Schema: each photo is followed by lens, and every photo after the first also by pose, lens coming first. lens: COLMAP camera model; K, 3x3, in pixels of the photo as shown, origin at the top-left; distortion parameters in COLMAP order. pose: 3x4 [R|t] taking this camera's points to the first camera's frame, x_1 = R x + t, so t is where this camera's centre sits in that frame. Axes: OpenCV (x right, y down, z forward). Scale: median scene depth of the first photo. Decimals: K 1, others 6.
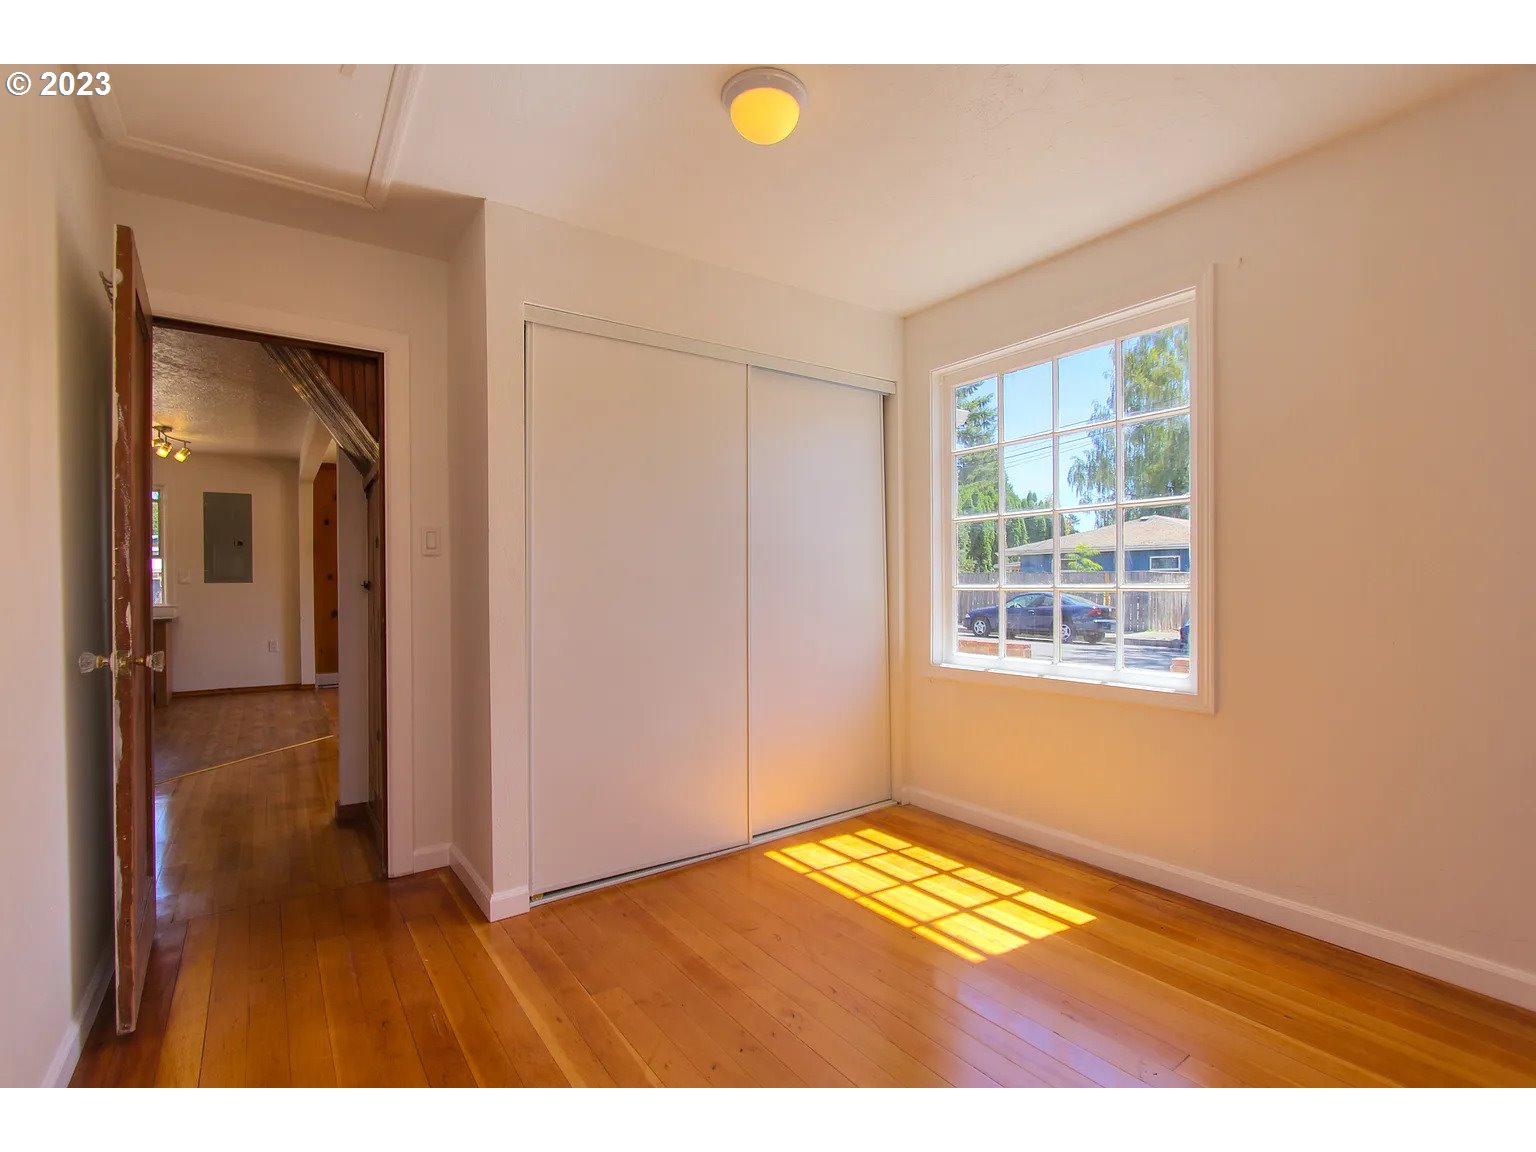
lens RADIAL K [[710.6, 0, 762.1], [0, 710.6, 583.3], [0, 0, 1]] dist [-0.009836, 0.000088]
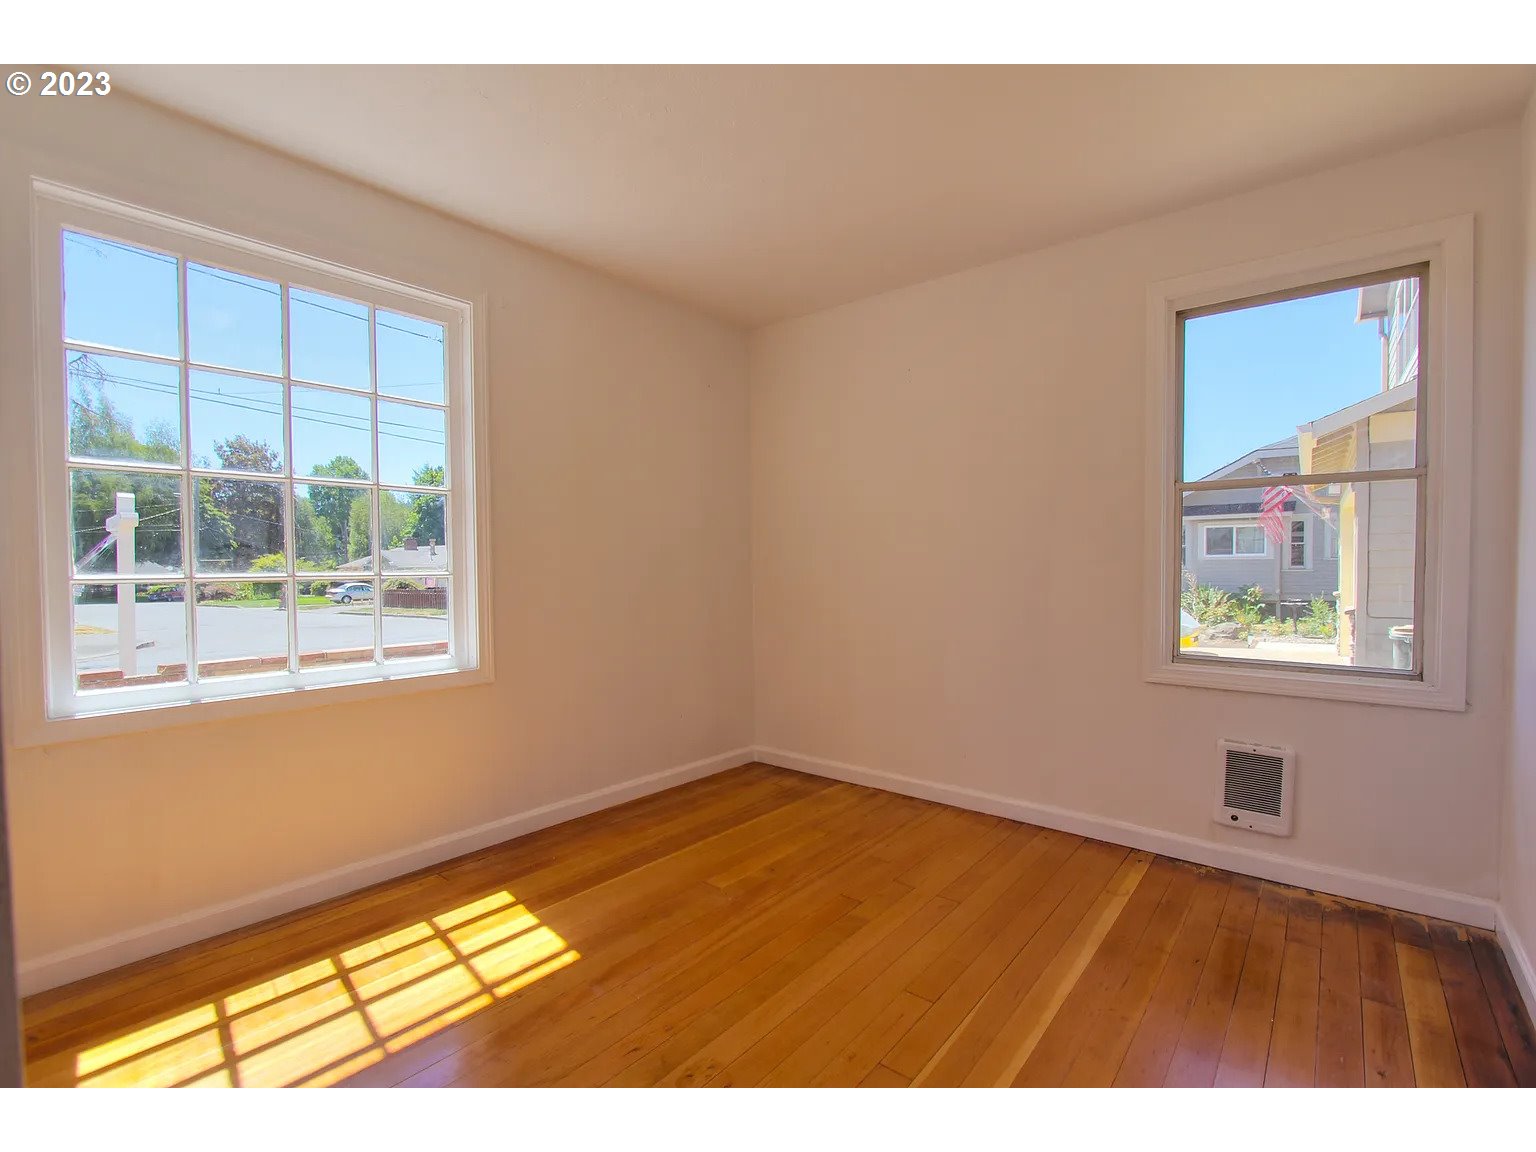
lens RADIAL K [[710.6, 0, 775.8], [0, 710.6, 582.2], [0, 0, 1]] dist [-0.009836, 0.000088]
pose [[-0.265619, -0.013178, 0.963988, -0.576522], [0.009319, 0.999825, 0.016236, 0.005900], [-0.964033, 0.013296, -0.265450, 0.813768]]
